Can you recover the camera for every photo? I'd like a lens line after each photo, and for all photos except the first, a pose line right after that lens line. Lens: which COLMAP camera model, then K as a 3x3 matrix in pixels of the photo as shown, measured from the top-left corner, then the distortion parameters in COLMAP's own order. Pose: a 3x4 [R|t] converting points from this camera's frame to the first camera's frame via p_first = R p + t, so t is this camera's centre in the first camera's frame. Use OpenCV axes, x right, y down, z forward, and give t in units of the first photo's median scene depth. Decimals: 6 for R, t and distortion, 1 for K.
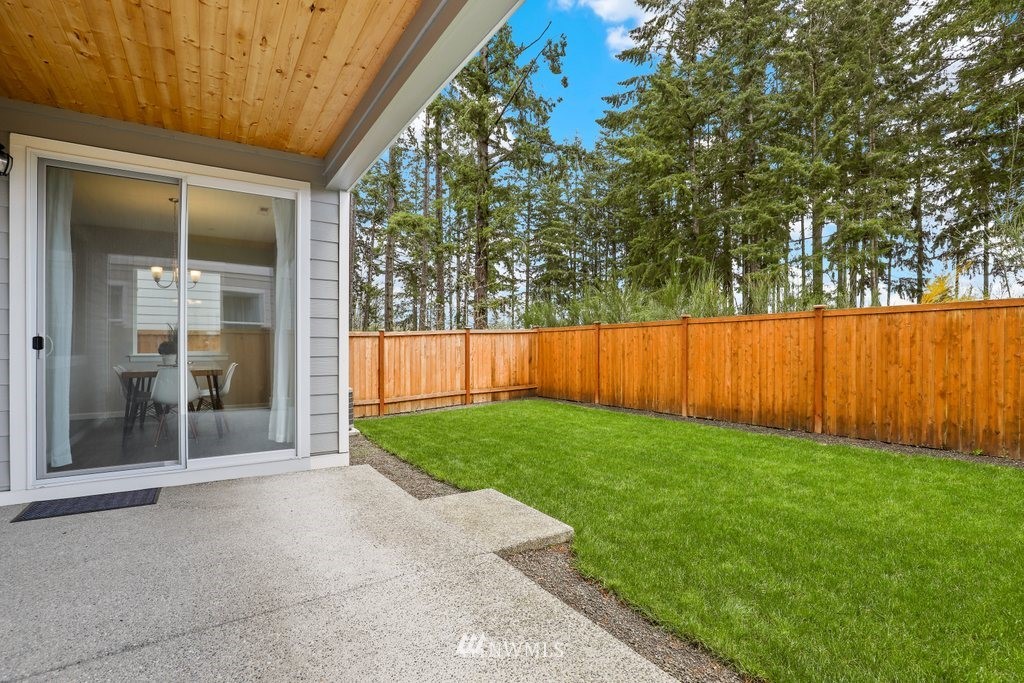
lens RADIAL K [[480.7, 0, 530.3], [0, 480.7, 348.0], [0, 0, 1]] dist [-0.030052, 0.000698]
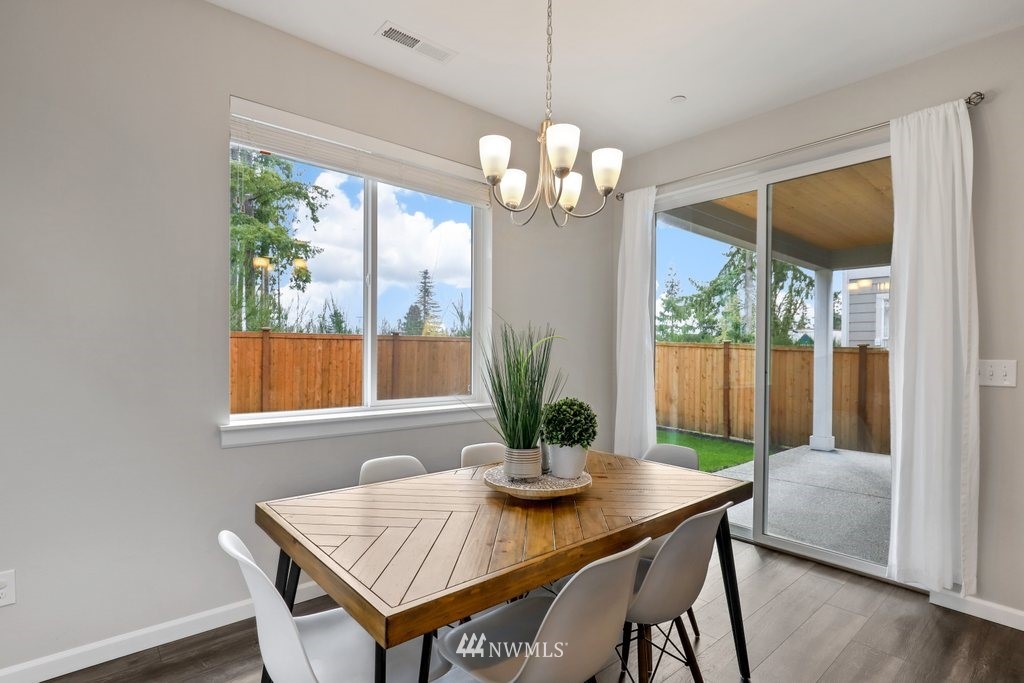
lens RADIAL K [[503.3, 0, 515.3], [0, 503.3, 349.4], [0, 0, 1]] dist [-0.012060, 0.000464]
pose [[-0.117893, 0.002909, 0.993022, -0.850749], [-0.008533, 0.999956, -0.003942, -0.037049], [-0.992990, -0.008938, -0.117863, 0.842492]]
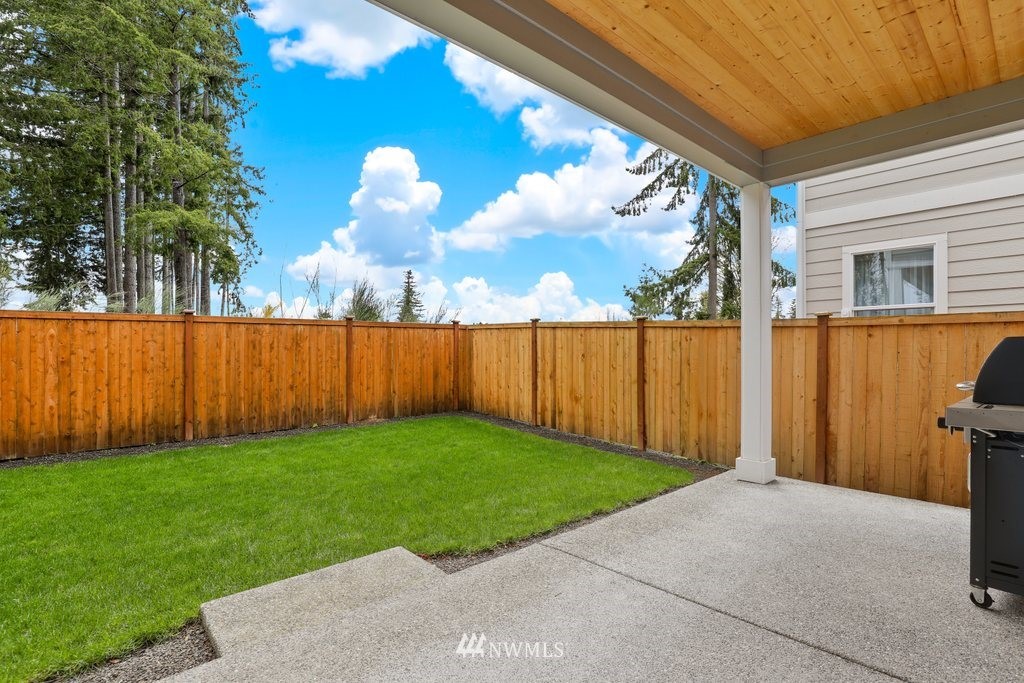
lens RADIAL K [[480.7, 0, 506.5], [0, 480.7, 352.5], [0, 0, 1]] dist [-0.030052, 0.000698]
pose [[-0.121905, -0.006284, 0.992522, -0.453144], [0.003724, 0.999970, 0.006789, -0.006242], [-0.992535, 0.004524, -0.121878, 0.472326]]
